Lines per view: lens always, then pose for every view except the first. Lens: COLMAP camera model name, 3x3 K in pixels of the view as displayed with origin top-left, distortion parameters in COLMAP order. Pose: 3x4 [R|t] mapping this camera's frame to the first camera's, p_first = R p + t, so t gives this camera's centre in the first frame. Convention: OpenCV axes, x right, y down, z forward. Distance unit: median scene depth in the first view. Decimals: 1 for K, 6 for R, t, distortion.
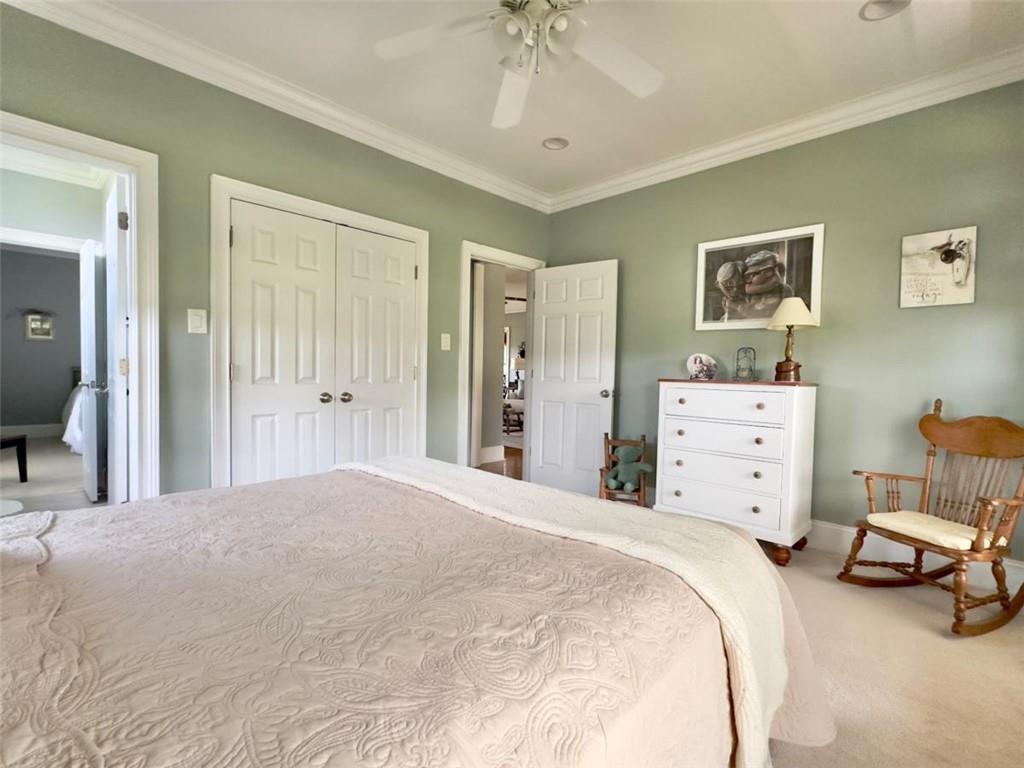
lens RADIAL K [[474.4, 0, 521.9], [0, 474.4, 386.0], [0, 0, 1]] dist [0.000135, -0.000361]
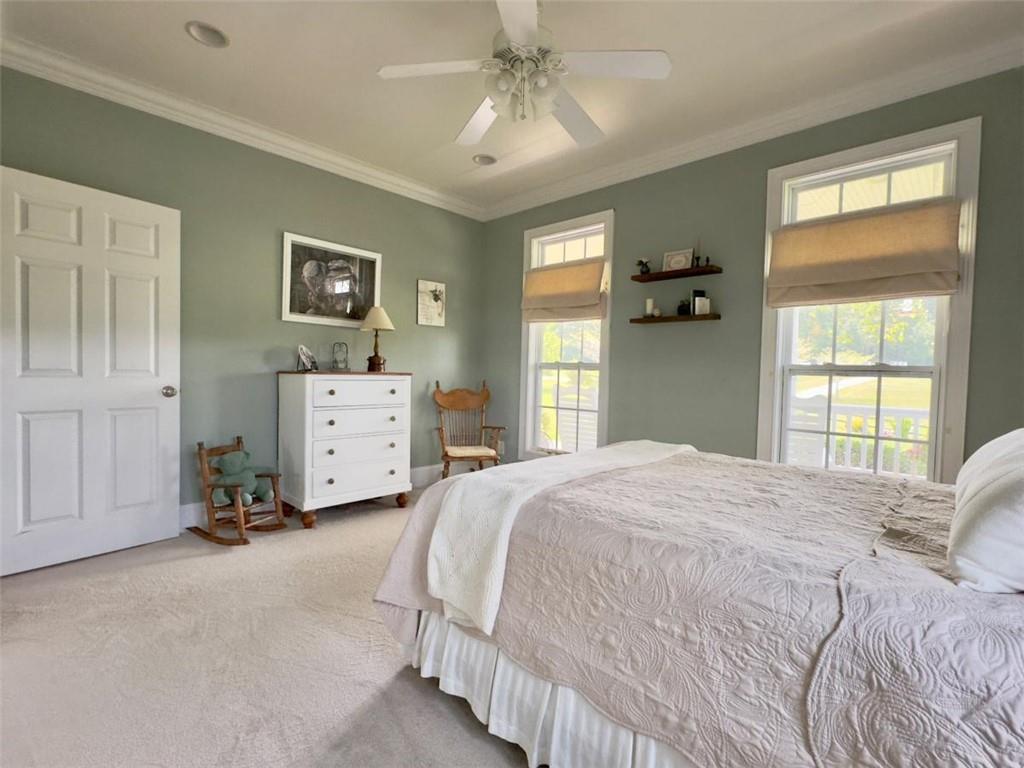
lens RADIAL K [[474.4, 0, 529.0], [0, 474.4, 389.1], [0, 0, 1]] dist [0.000135, -0.000361]
pose [[-0.003353, -0.056056, 0.998422, -0.670924], [0.005372, 0.998412, 0.056073, -0.030285], [-0.999980, 0.005552, -0.003046, 0.536558]]
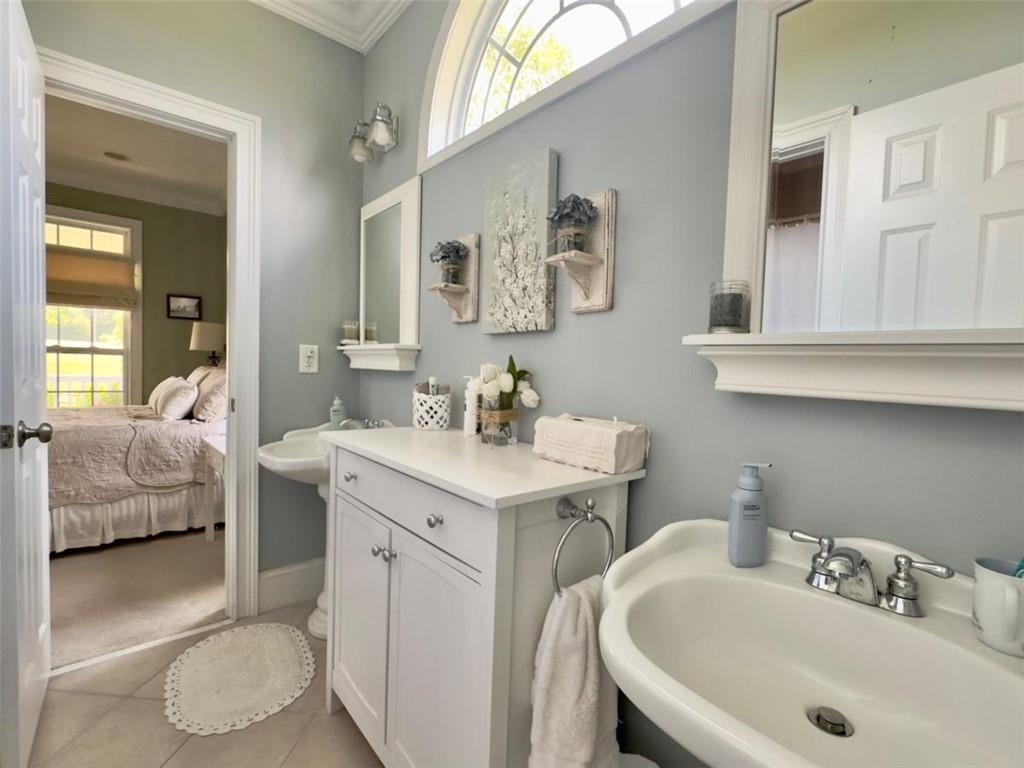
lens RADIAL K [[474.4, 0, 493.9], [0, 474.4, 387.9], [0, 0, 1]] dist [0.000135, -0.000361]
pose [[-0.990007, -0.059416, 0.127890, -1.367260], [-0.049477, 0.995603, 0.079542, -0.088502], [-0.132054, 0.072420, -0.988594, 1.362629]]
